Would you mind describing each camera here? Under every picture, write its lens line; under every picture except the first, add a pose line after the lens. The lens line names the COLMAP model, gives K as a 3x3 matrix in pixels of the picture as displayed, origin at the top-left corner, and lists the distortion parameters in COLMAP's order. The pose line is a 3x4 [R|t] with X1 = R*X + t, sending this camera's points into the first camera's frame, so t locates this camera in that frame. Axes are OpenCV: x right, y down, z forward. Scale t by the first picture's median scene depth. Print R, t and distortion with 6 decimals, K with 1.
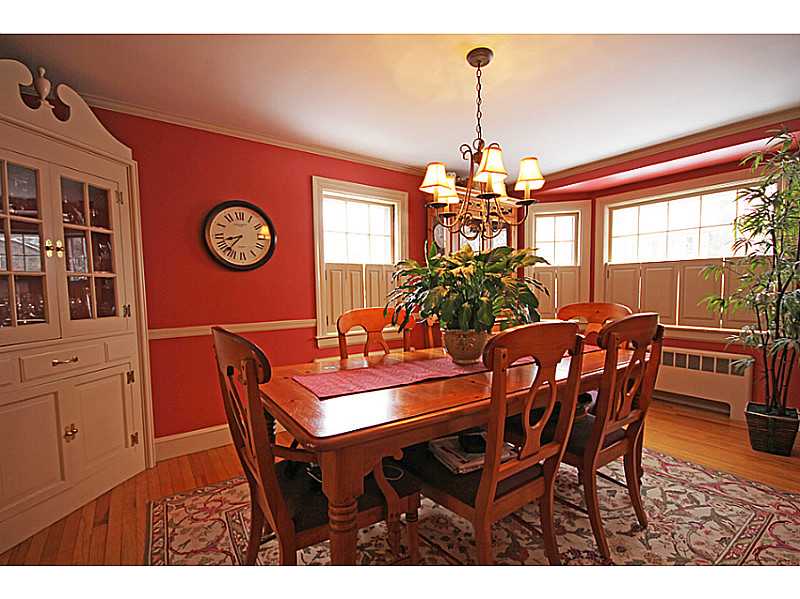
lens RADIAL K [[374.9, 0, 397.4], [0, 374.9, 309.1], [0, 0, 1]] dist [0.002381, -0.000168]
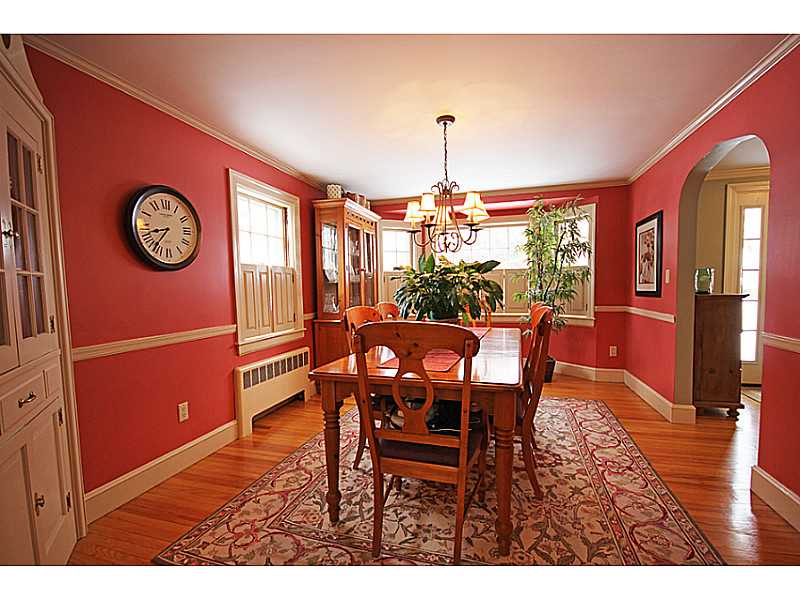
lens RADIAL K [[374.9, 0, 397.4], [0, 374.9, 309.1], [0, 0, 1]] dist [0.002381, -0.000168]
pose [[0.785385, -0.038971, 0.617780, -0.538986], [0.042199, 0.999065, 0.009376, -0.002316], [-0.617568, 0.018706, 0.786295, 0.030747]]
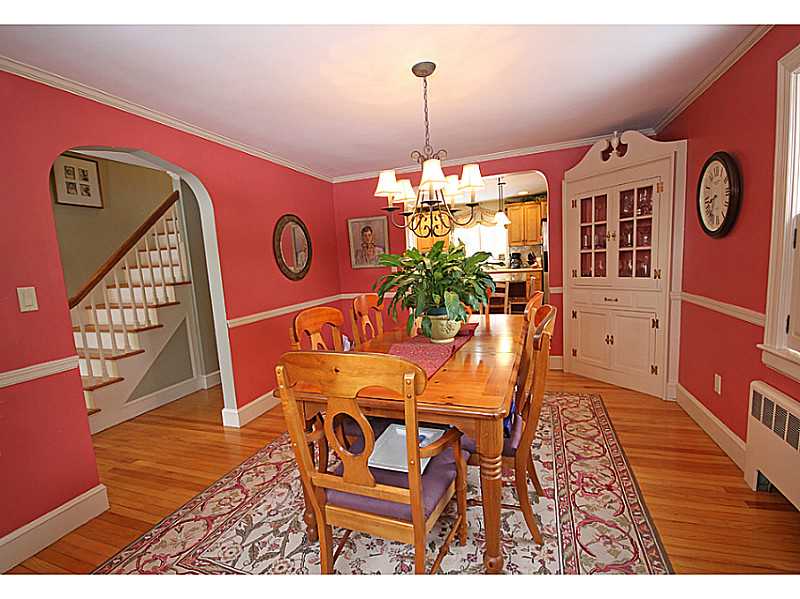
lens RADIAL K [[374.9, 0, 397.4], [0, 374.9, 309.1], [0, 0, 1]] dist [0.002381, -0.000168]
pose [[-0.808128, 0.138258, -0.572550, 0.667148], [0.035869, 0.981808, 0.186458, -0.128512], [0.587914, 0.130145, -0.798386, 1.282373]]
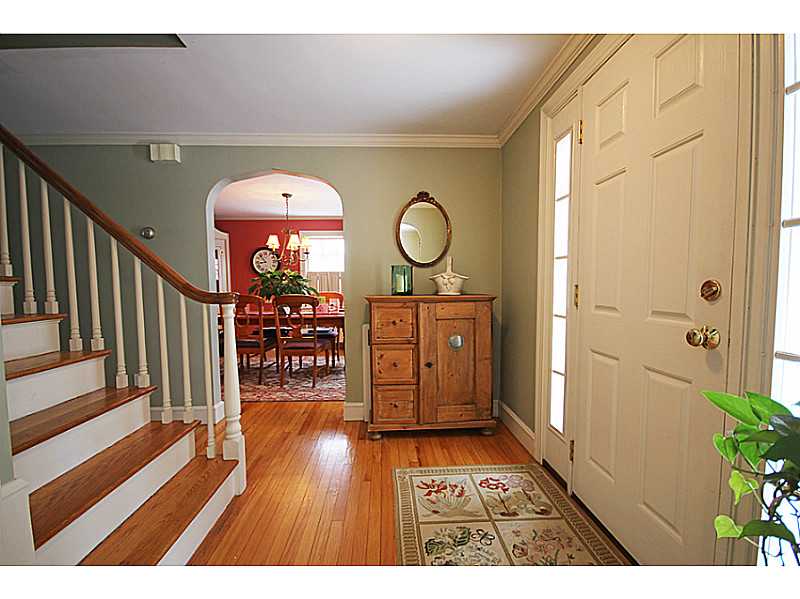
lens RADIAL K [[374.9, 0, 397.4], [0, 374.9, 309.1], [0, 0, 1]] dist [0.002381, -0.000168]
pose [[0.840241, 0.051003, -0.539809, 1.555394], [-0.036574, 0.998630, 0.037424, -0.018603], [0.540978, -0.011702, 0.840955, -0.530446]]
